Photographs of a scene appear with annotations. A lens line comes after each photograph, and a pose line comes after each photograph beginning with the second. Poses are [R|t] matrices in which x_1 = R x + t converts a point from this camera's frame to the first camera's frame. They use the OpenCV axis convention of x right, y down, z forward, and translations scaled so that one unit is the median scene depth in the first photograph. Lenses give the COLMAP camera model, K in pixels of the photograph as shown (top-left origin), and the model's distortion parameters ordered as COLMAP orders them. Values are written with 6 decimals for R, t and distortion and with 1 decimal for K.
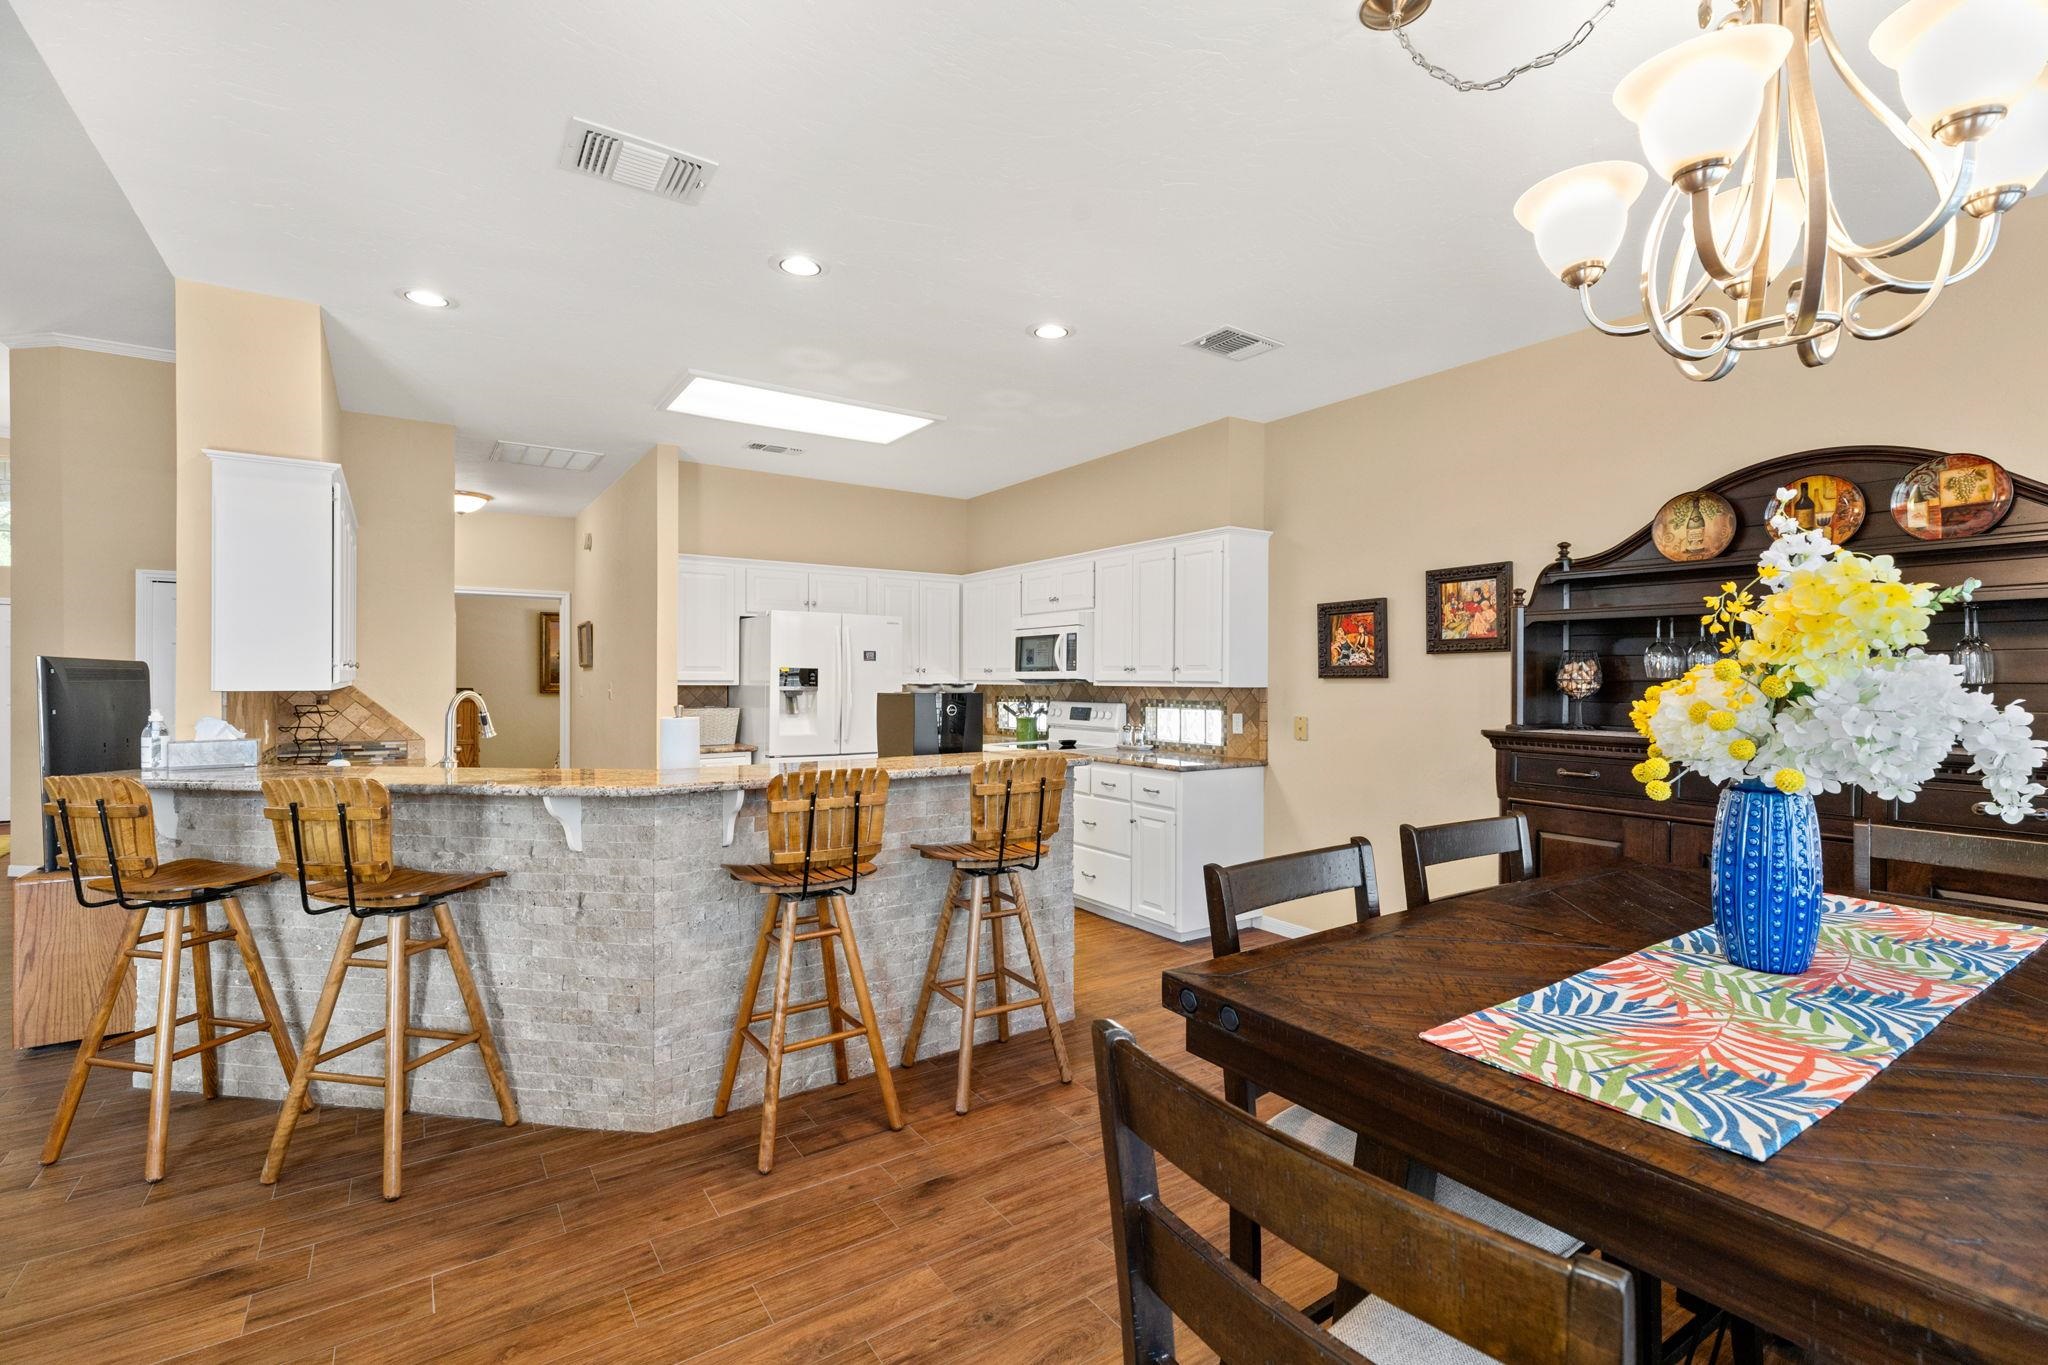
lens RADIAL K [[911.0, 0, 1031.5], [0, 911.0, 672.7], [0, 0, 1]] dist [0.005746, -0.000384]
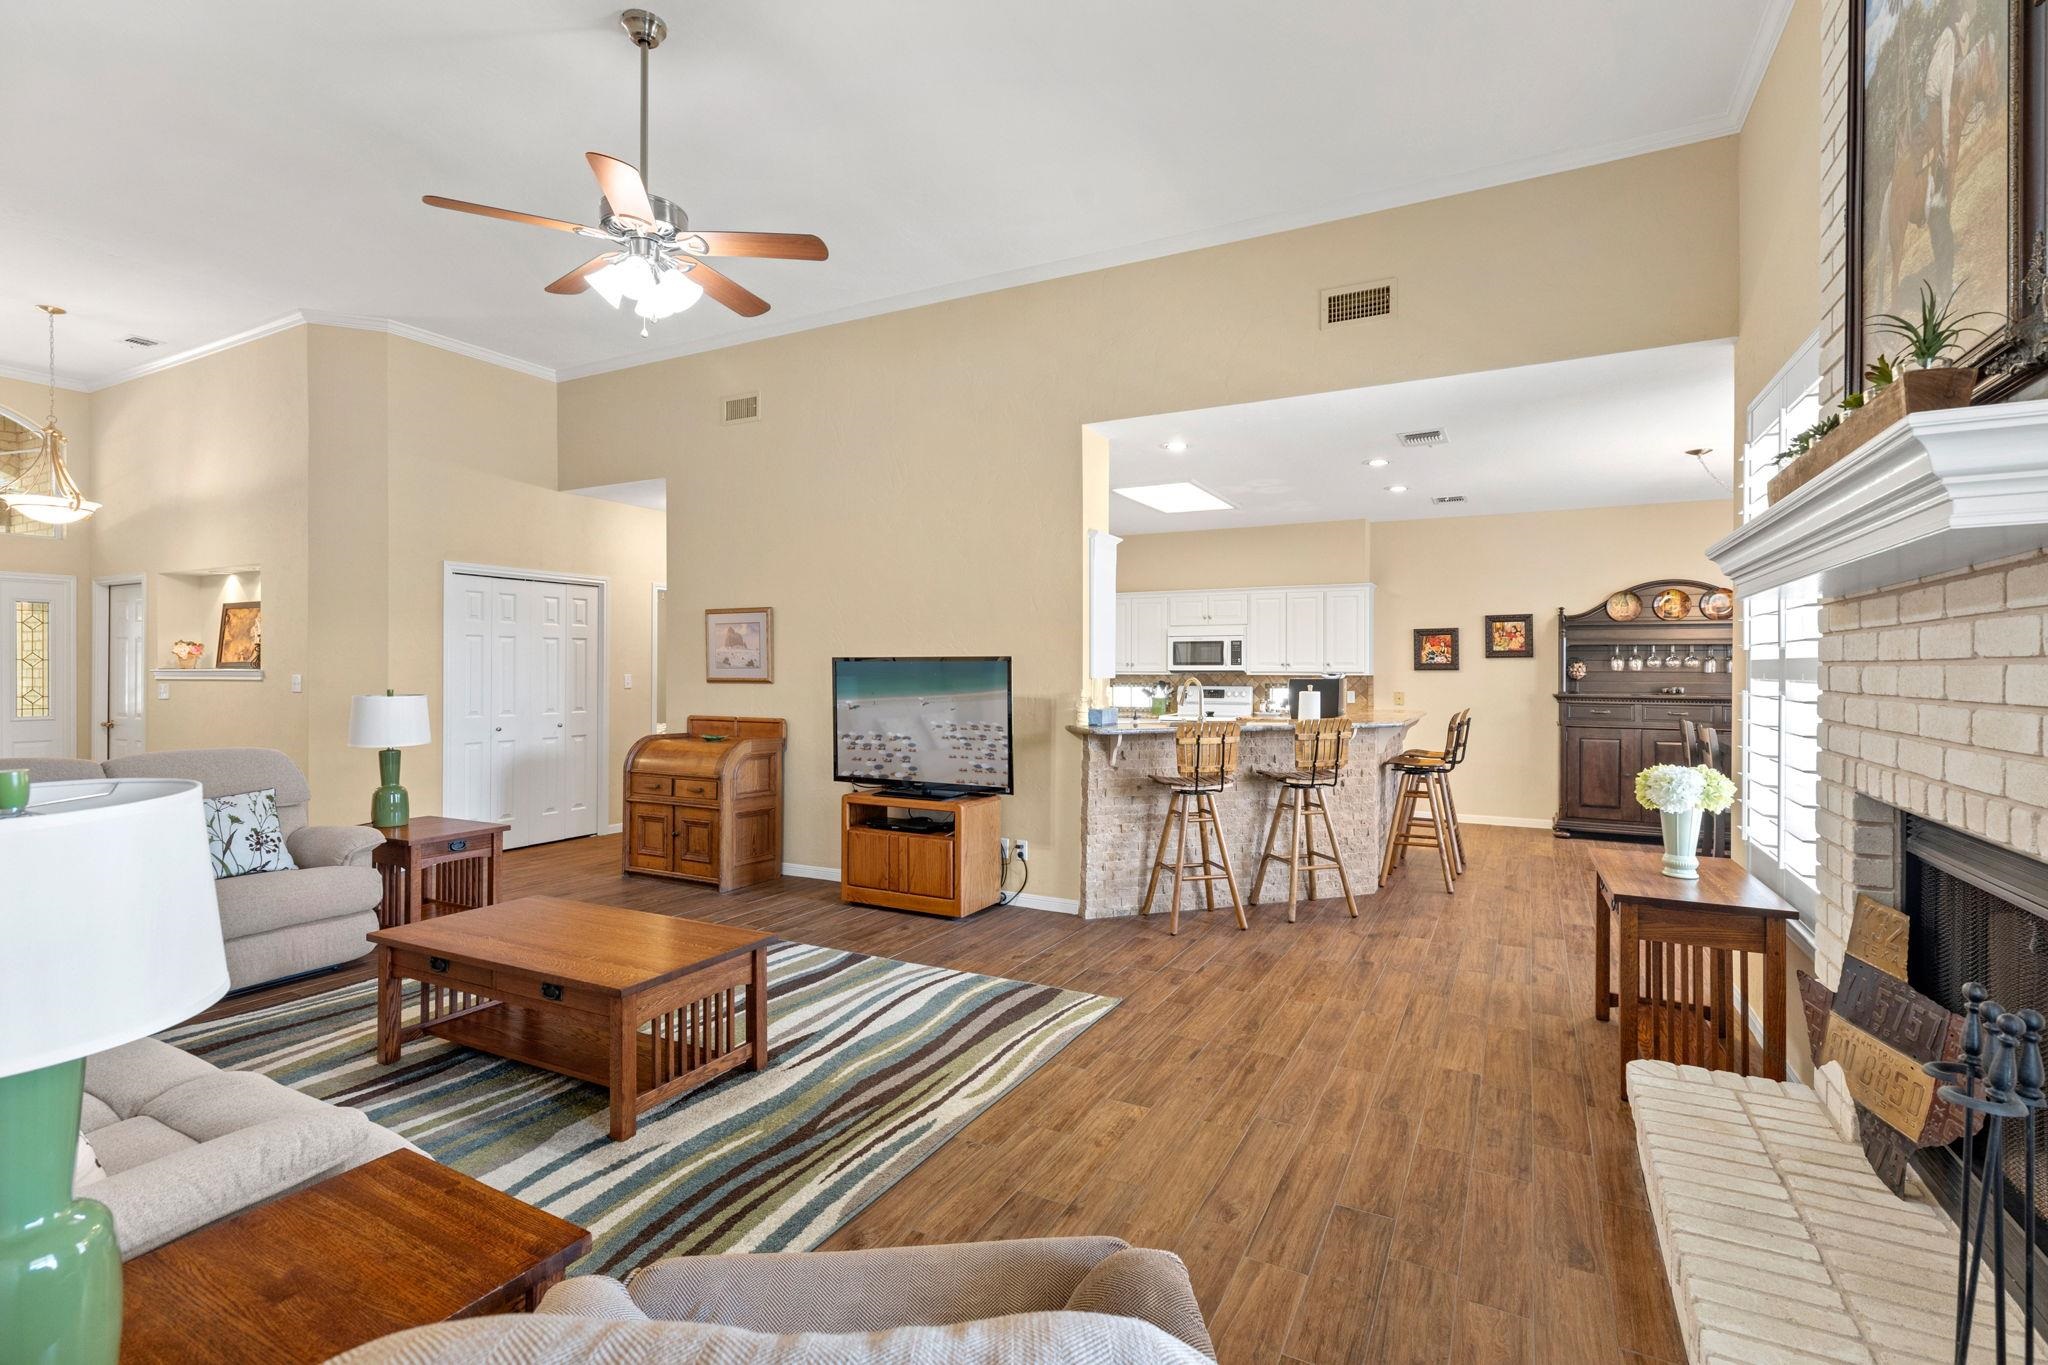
lens RADIAL K [[911.0, 0, 1057.8], [0, 911.0, 671.5], [0, 0, 1]] dist [0.005746, -0.000384]
pose [[0.881331, -0.000528, 0.472499, -1.276773], [-0.003603, 0.999963, 0.007837, -0.003044], [-0.472486, -0.008609, 0.881296, -0.291569]]
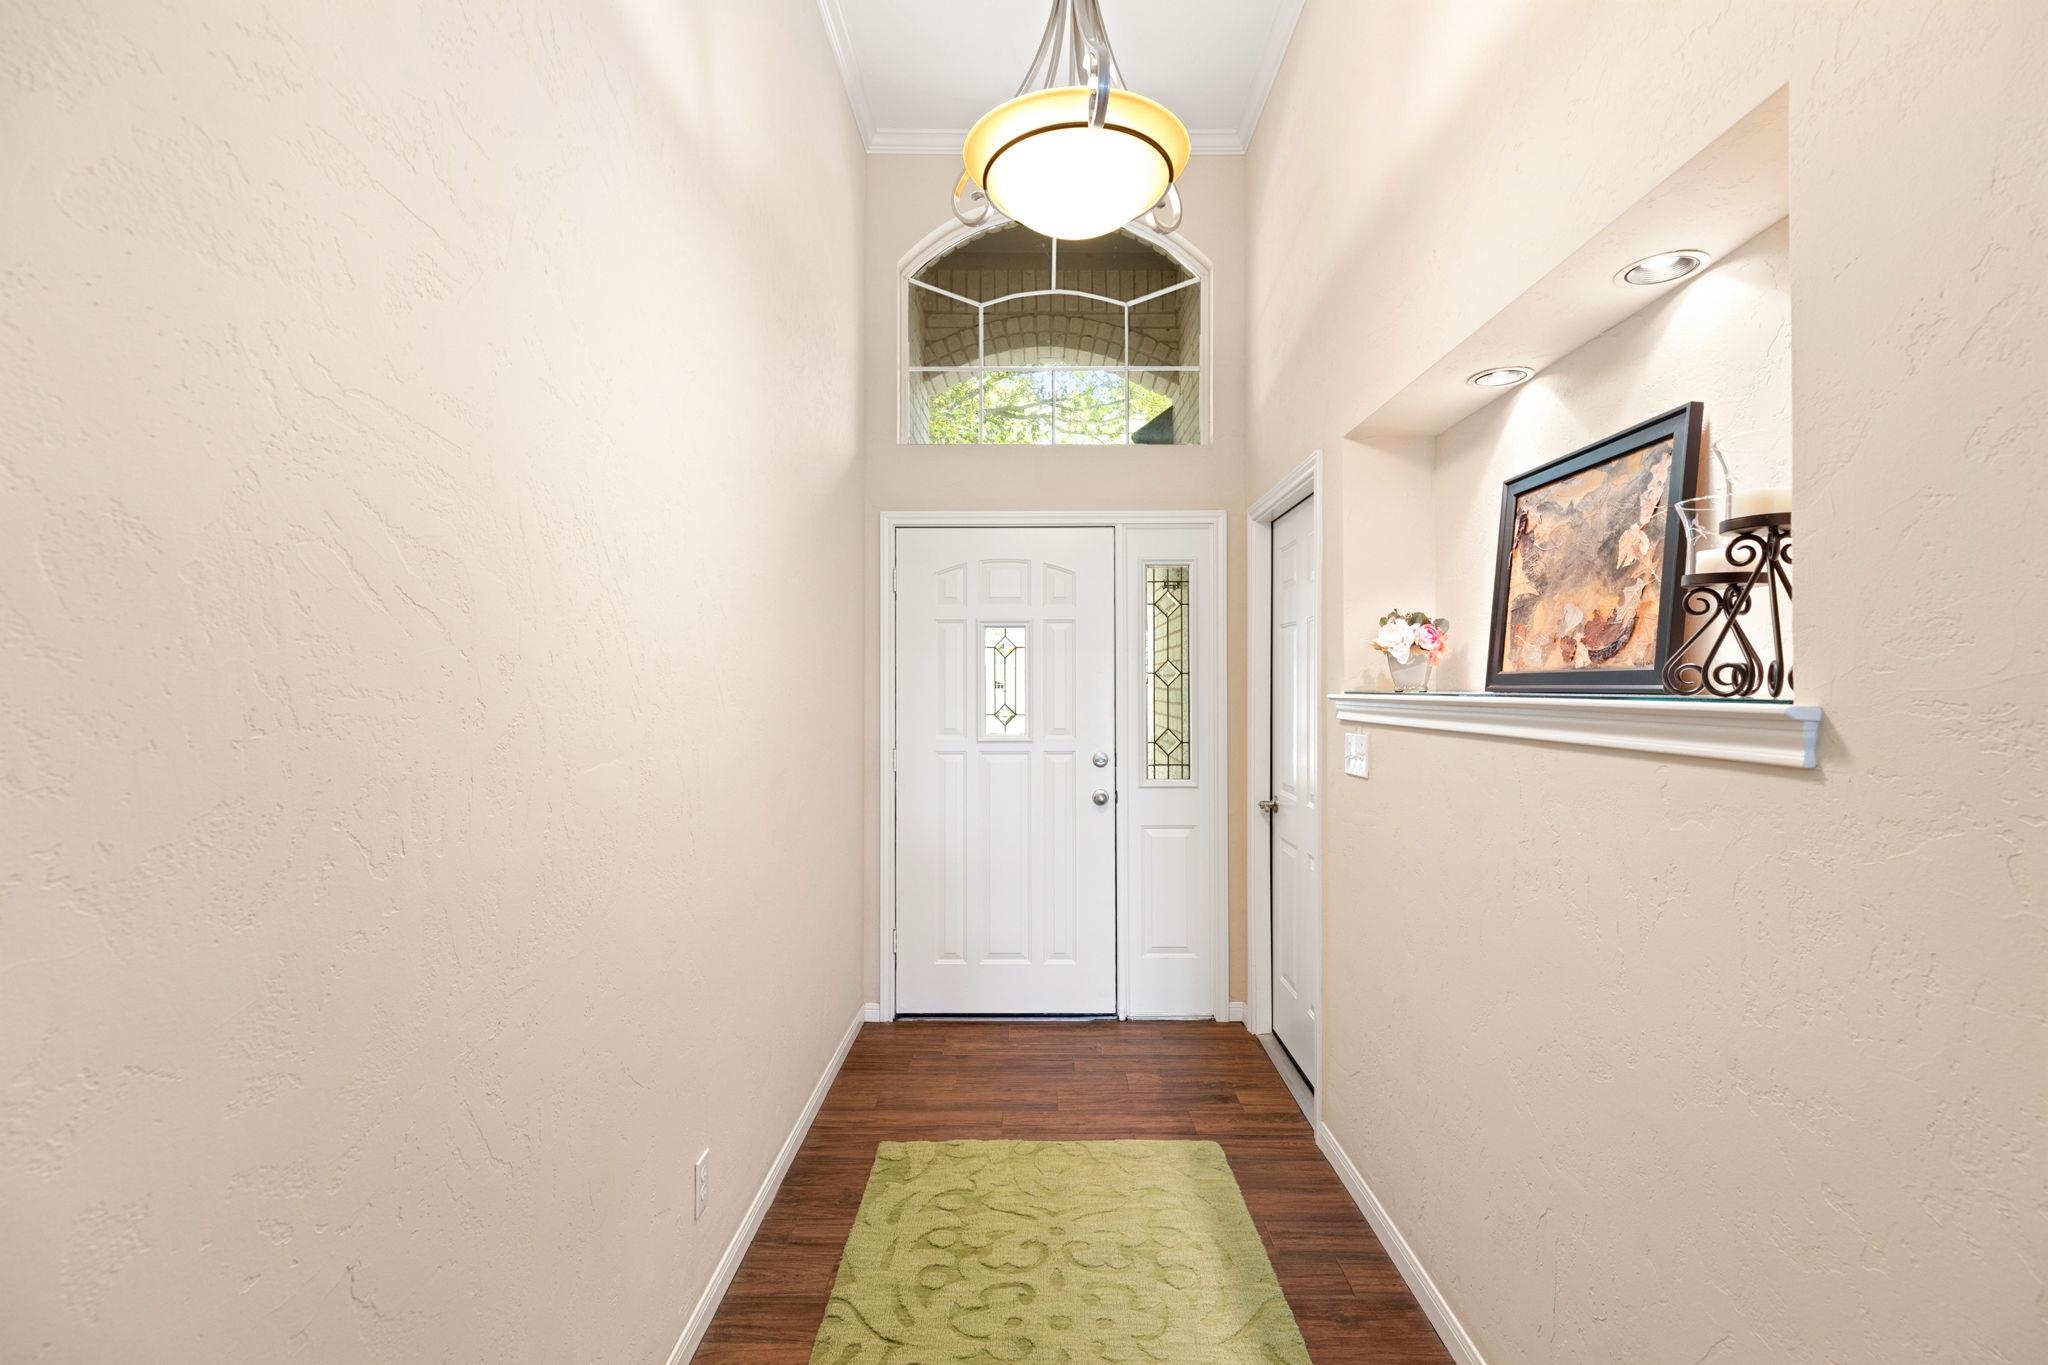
lens RADIAL K [[911.0, 0, 1021.4], [0, 911.0, 692.7], [0, 0, 1]] dist [0.005746, -0.000384]
pose [[0.808946, 0.000424, -0.587882, -1.722248], [0.002590, 0.999987, 0.004286, 0.006273], [0.587877, -0.004990, 0.808935, 1.239362]]
